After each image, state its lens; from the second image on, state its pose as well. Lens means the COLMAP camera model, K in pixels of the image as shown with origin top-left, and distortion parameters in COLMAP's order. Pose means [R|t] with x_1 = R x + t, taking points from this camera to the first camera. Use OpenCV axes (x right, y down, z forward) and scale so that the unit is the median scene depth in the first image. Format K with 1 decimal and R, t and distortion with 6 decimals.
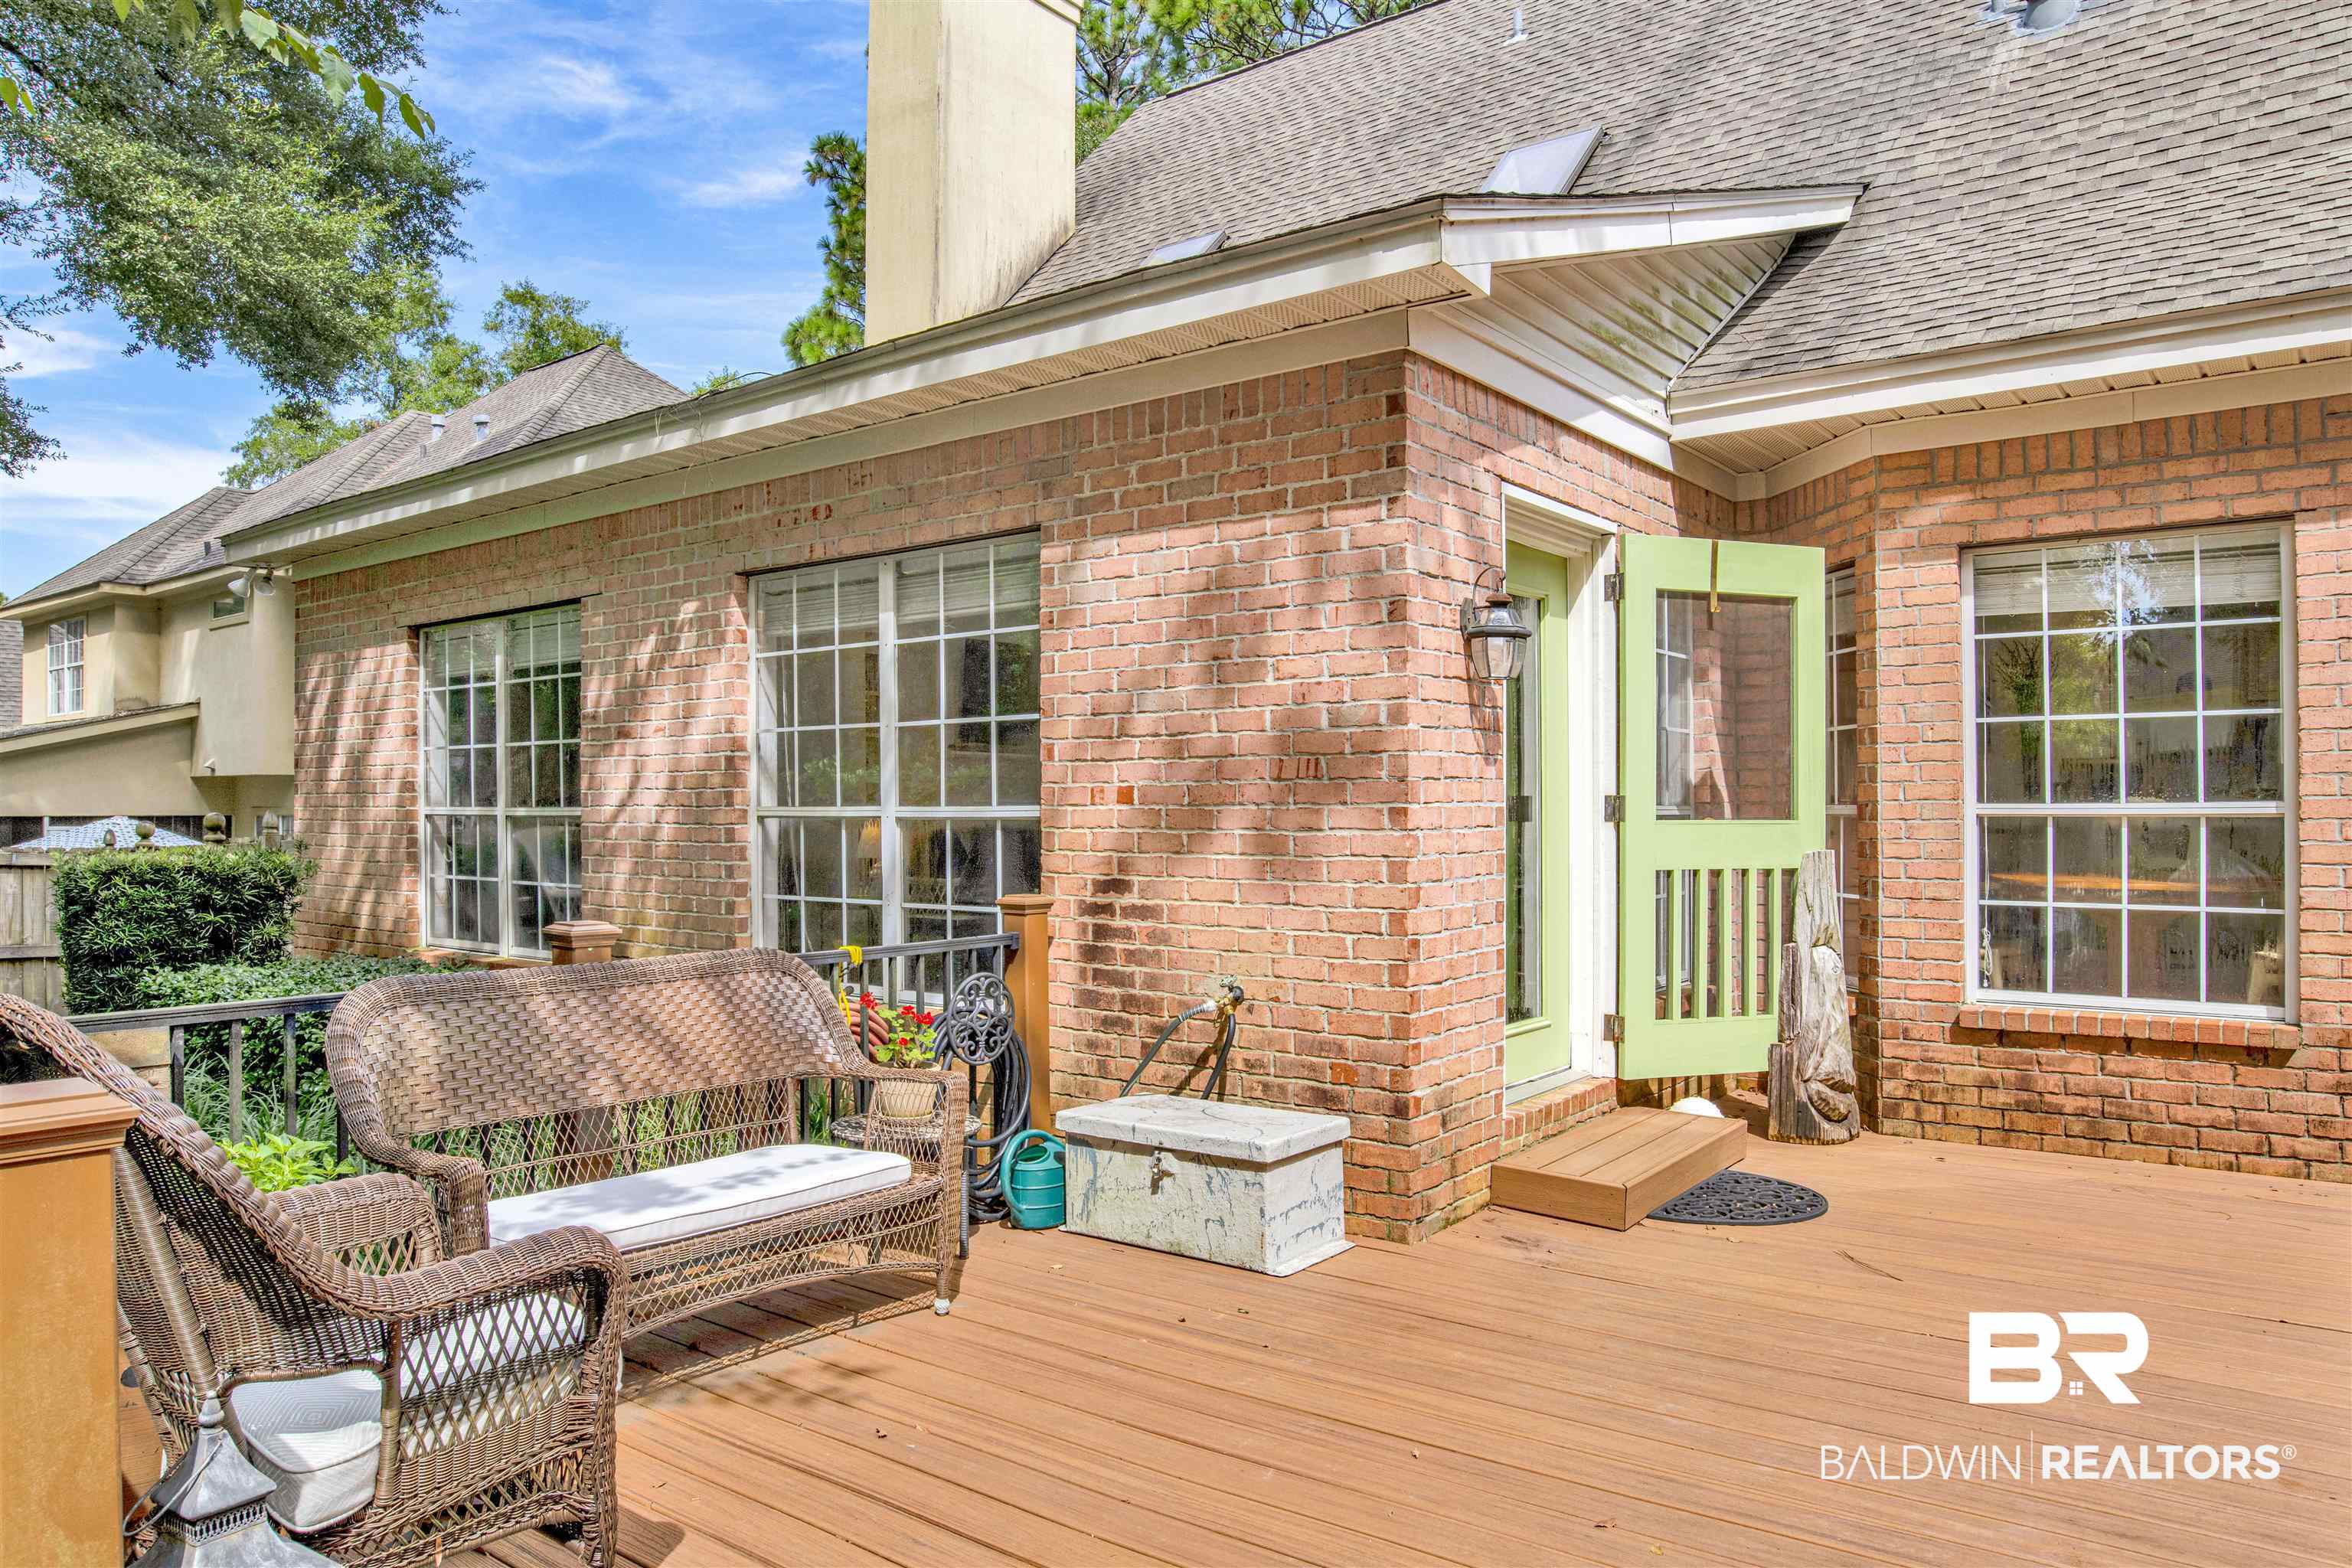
lens RADIAL K [[1569.6, 0, 1133.1], [0, 1569.6, 793.0], [0, 0, 1]] dist [-0.045552, 0.003765]
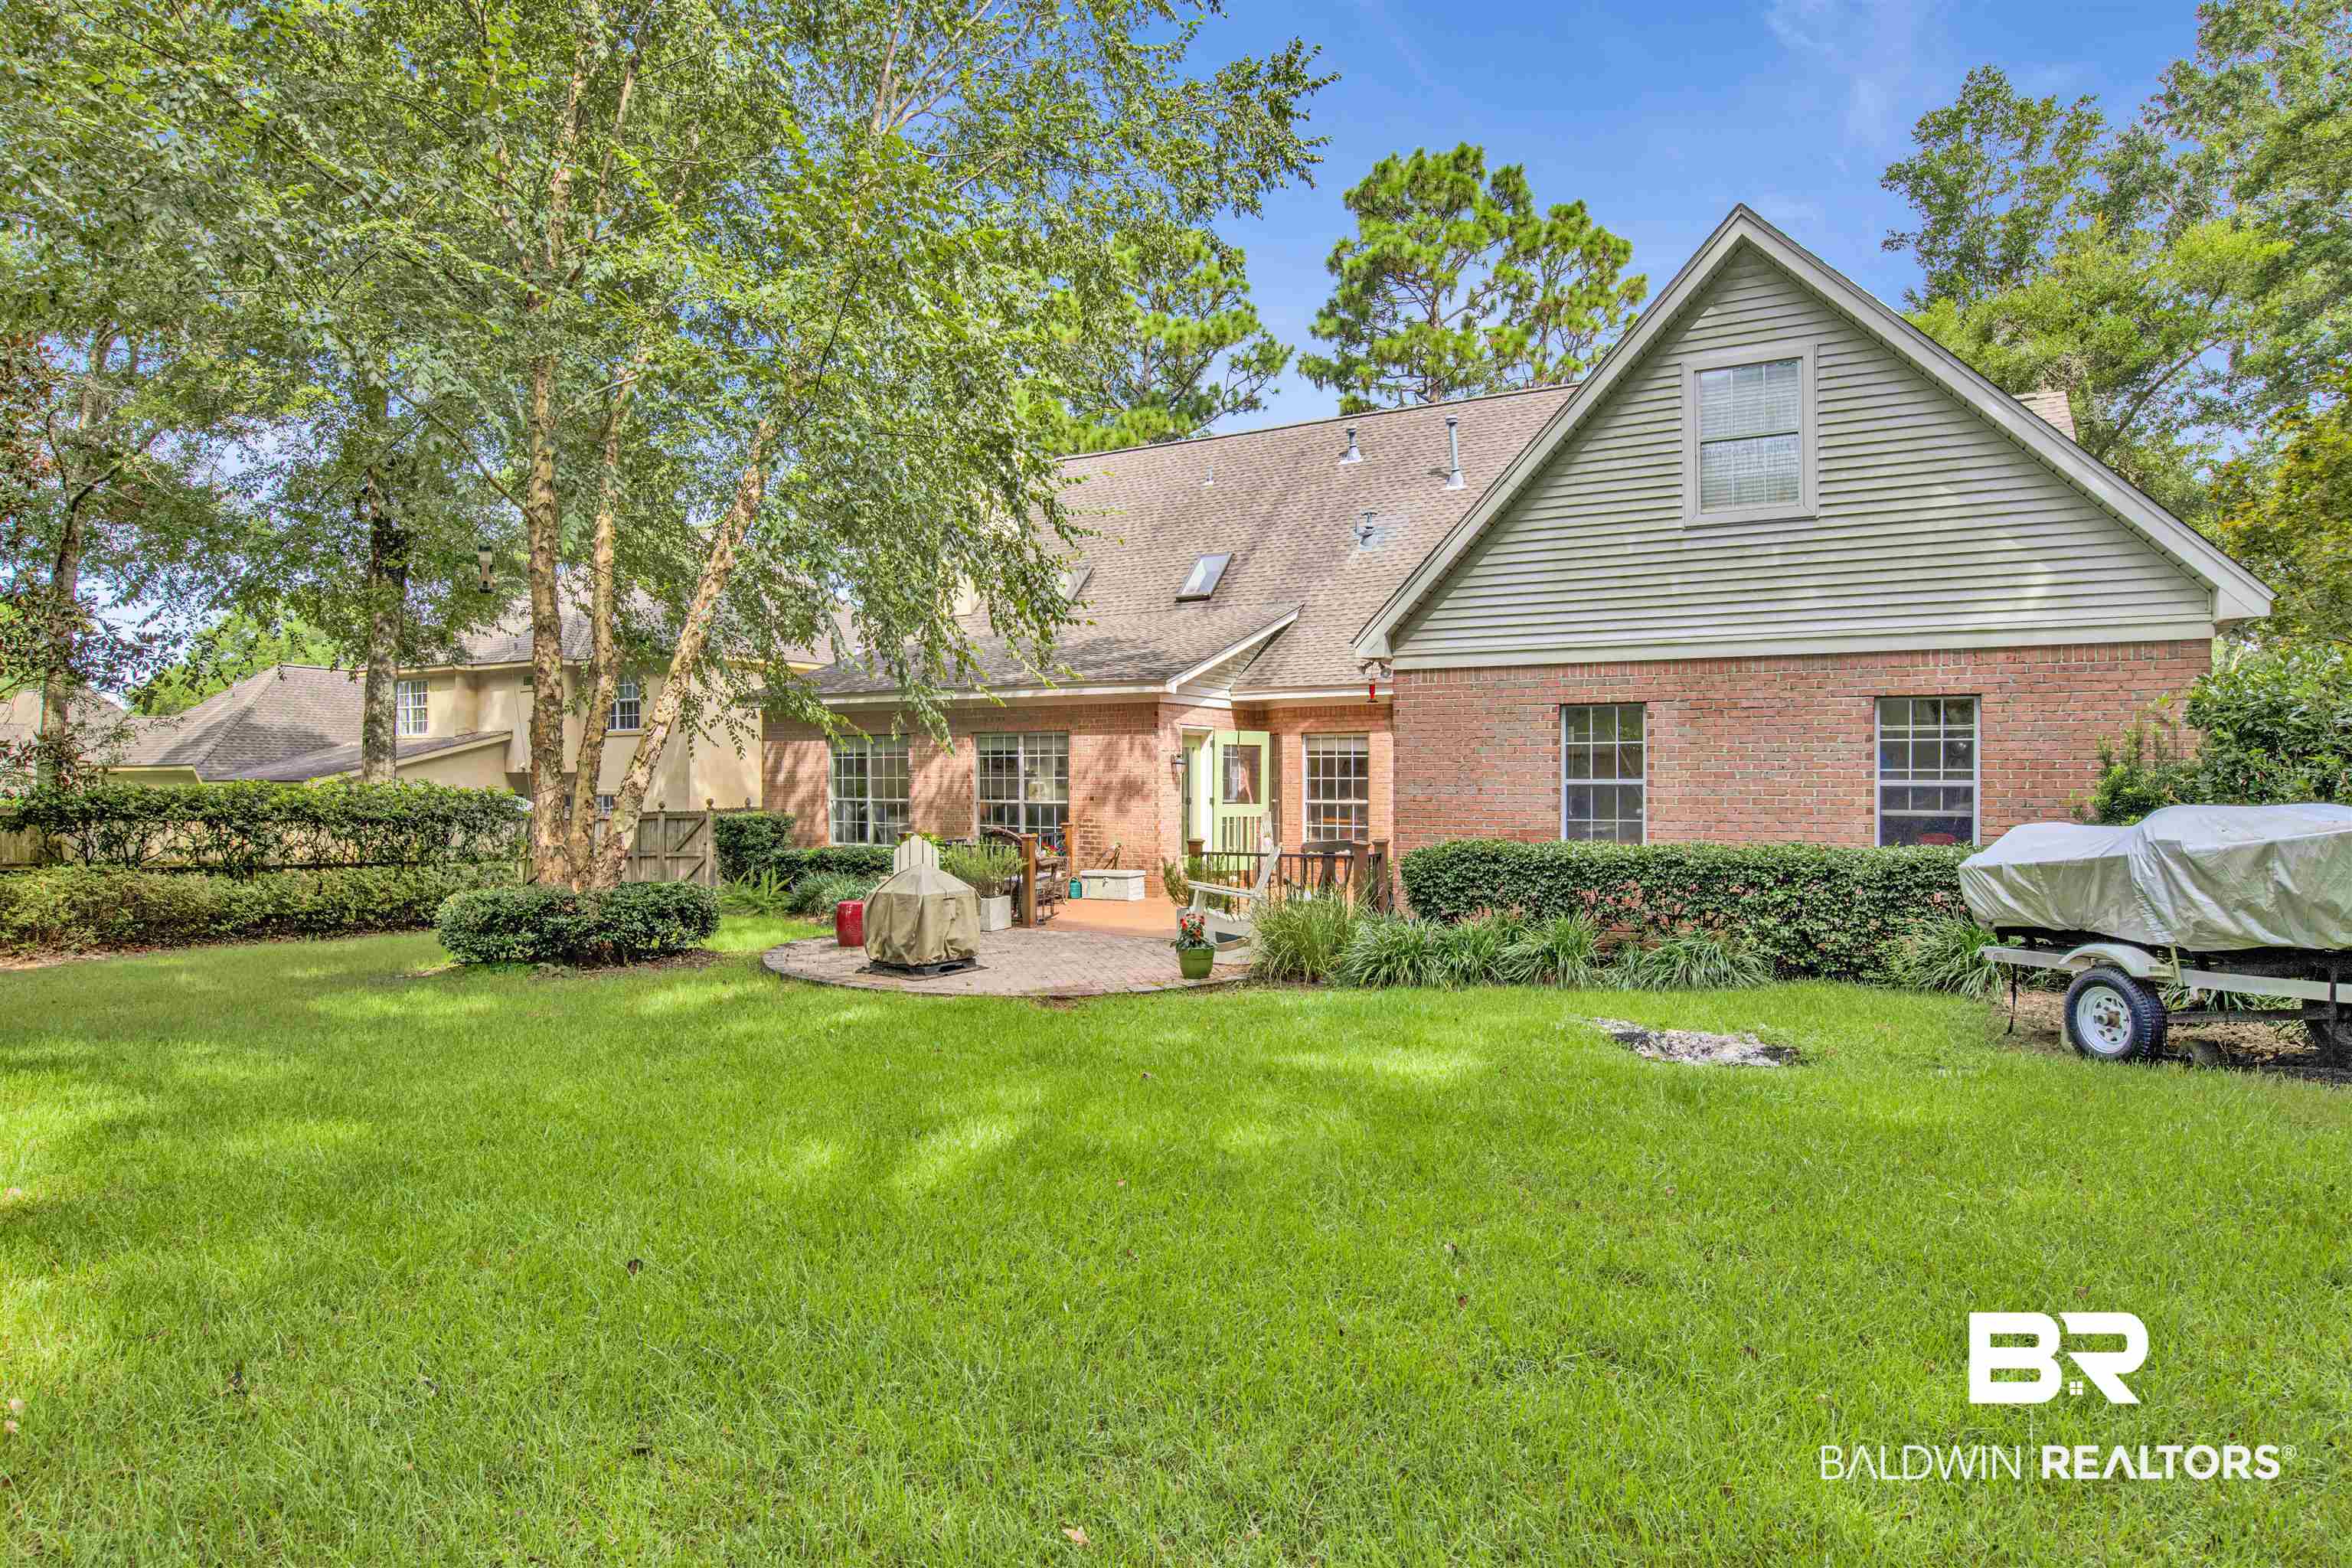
lens RADIAL K [[1176.5, 0, 1176.0], [0, 1176.5, 784.0], [0, 0, 1]] dist [-0.014201, 0.000731]
pose [[0.983841, 0.004158, 0.178996, -0.305426], [-0.006277, 0.999917, 0.011274, -0.065375], [-0.178935, -0.012216, 0.983785, -1.873436]]
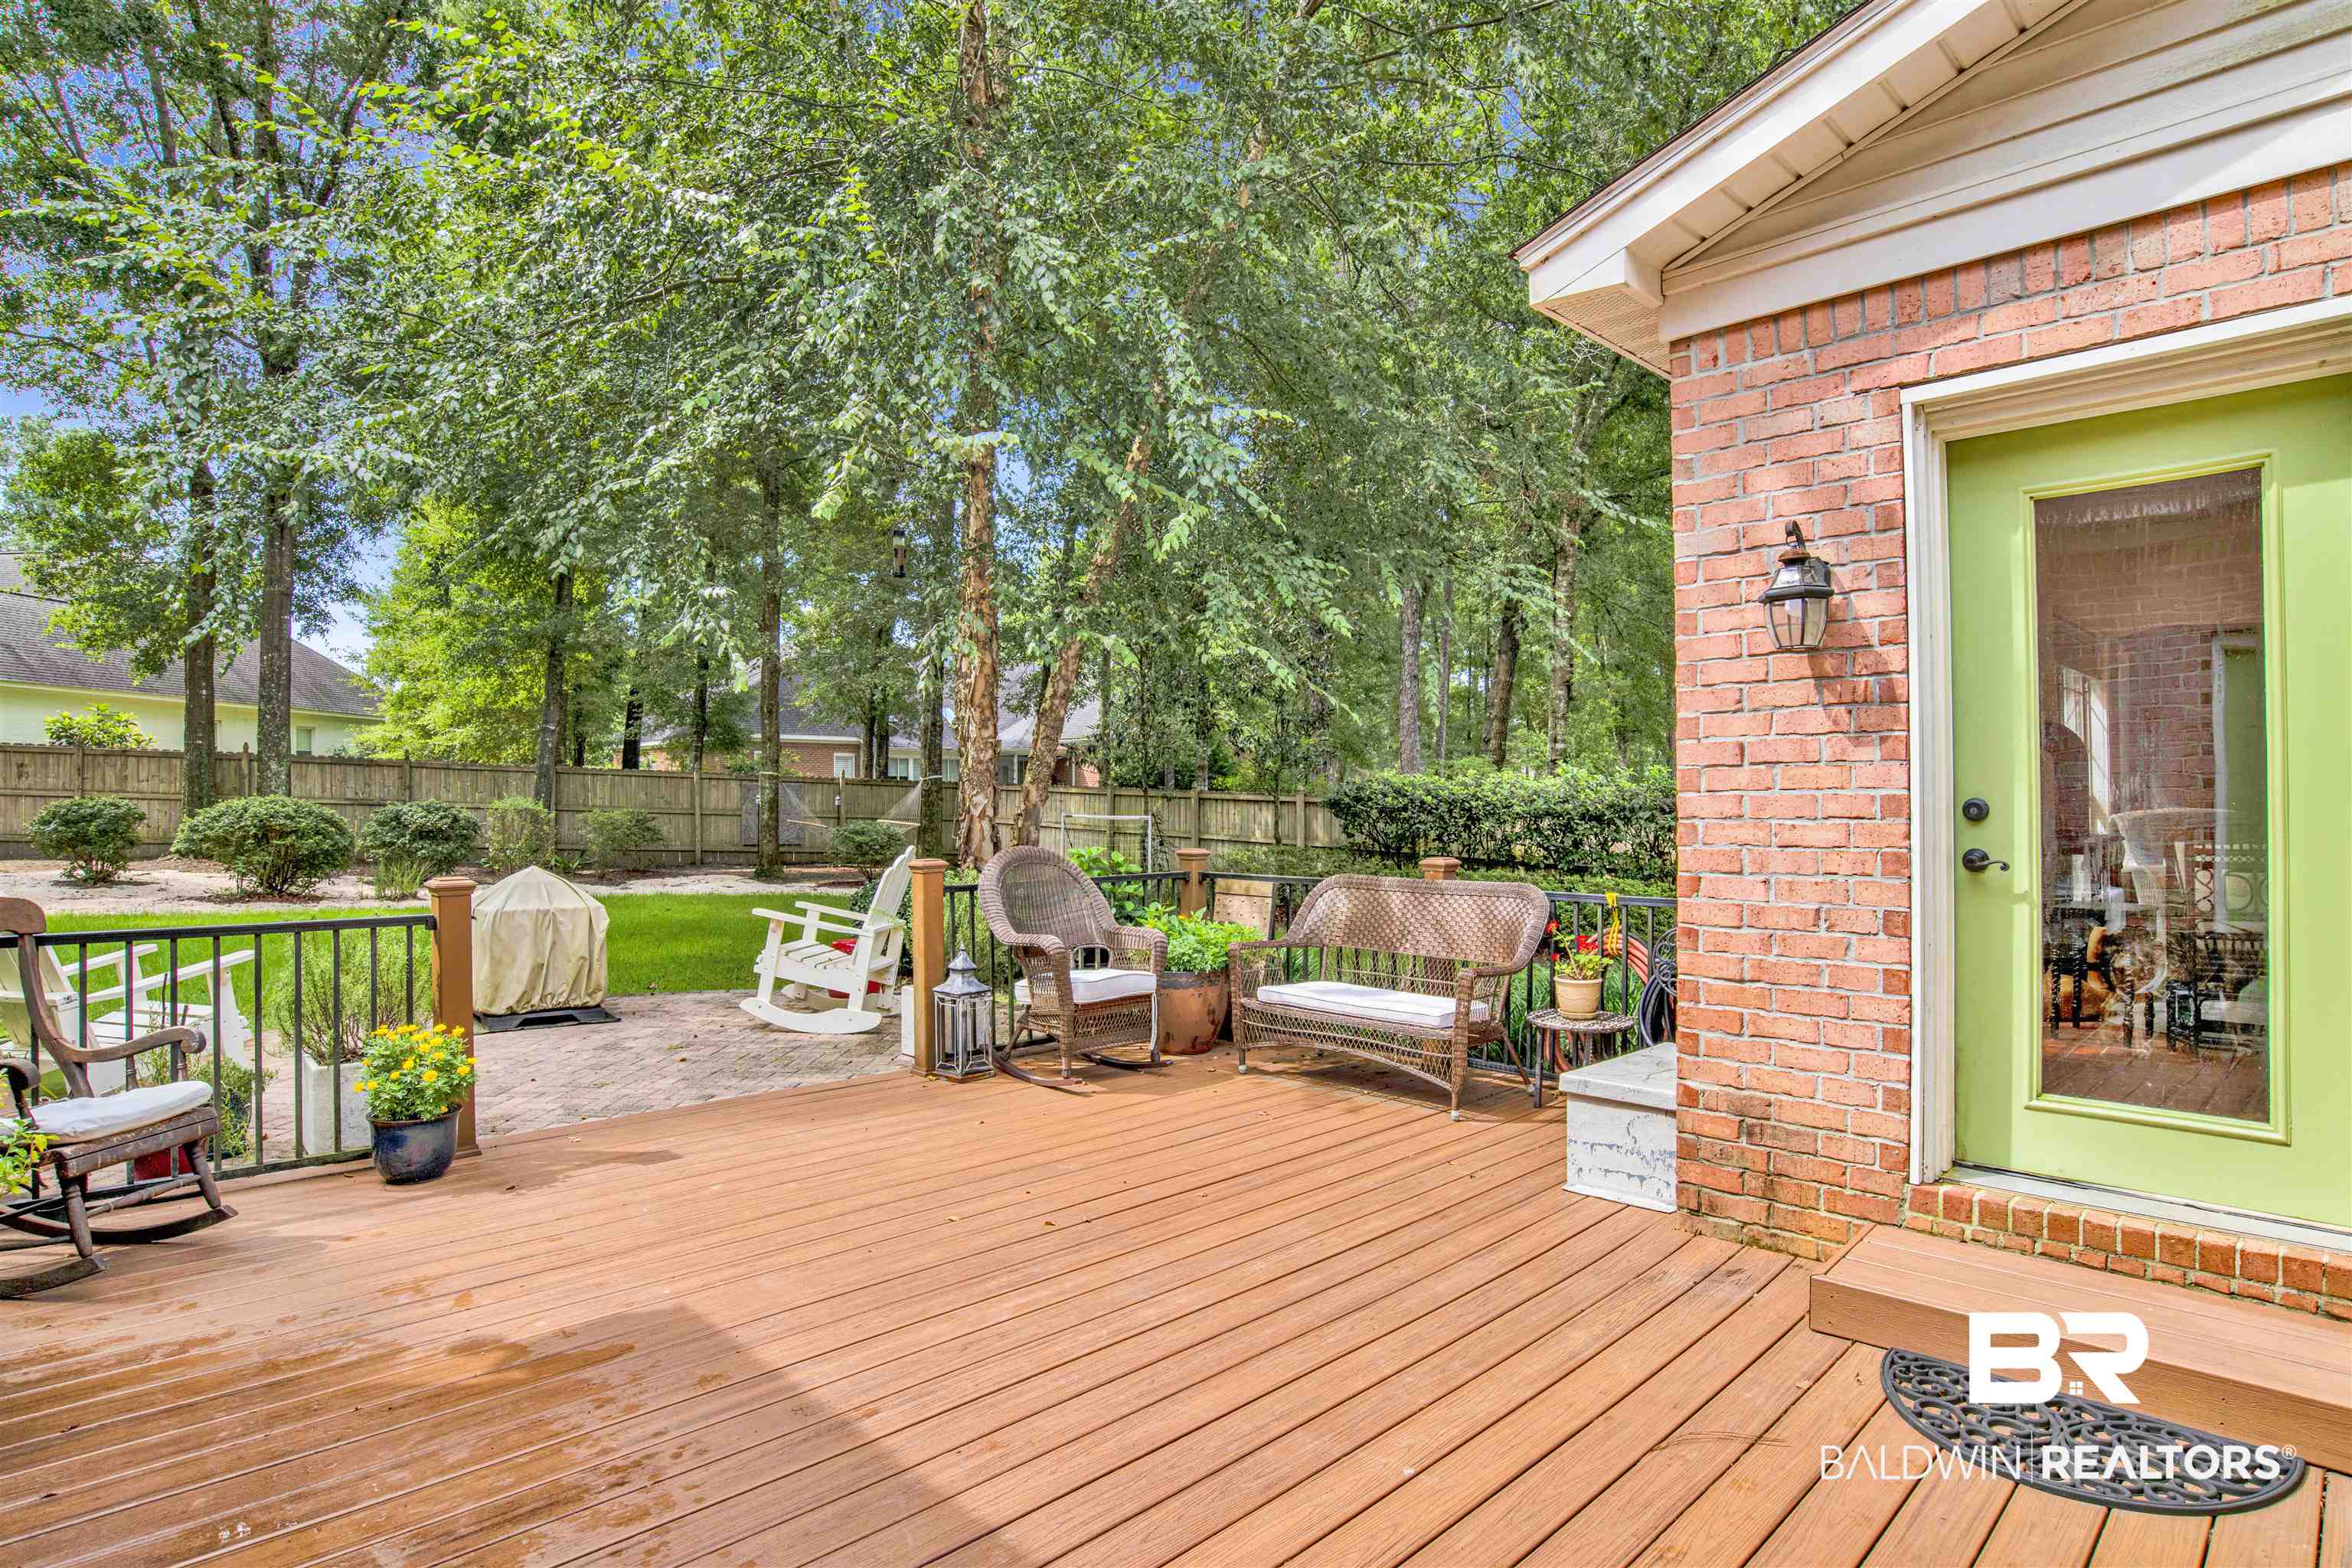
lens RADIAL K [[1261.2, 0, 1176.0], [0, 1261.2, 784.0], [0, 0, 1]] dist [-0.086567, 0.036693]
pose [[-0.141374, -0.006041, -0.989938, 0.784379], [0.011594, 0.999903, -0.007757, 0.003410], [0.989888, -0.012574, -0.141290, 0.619025]]
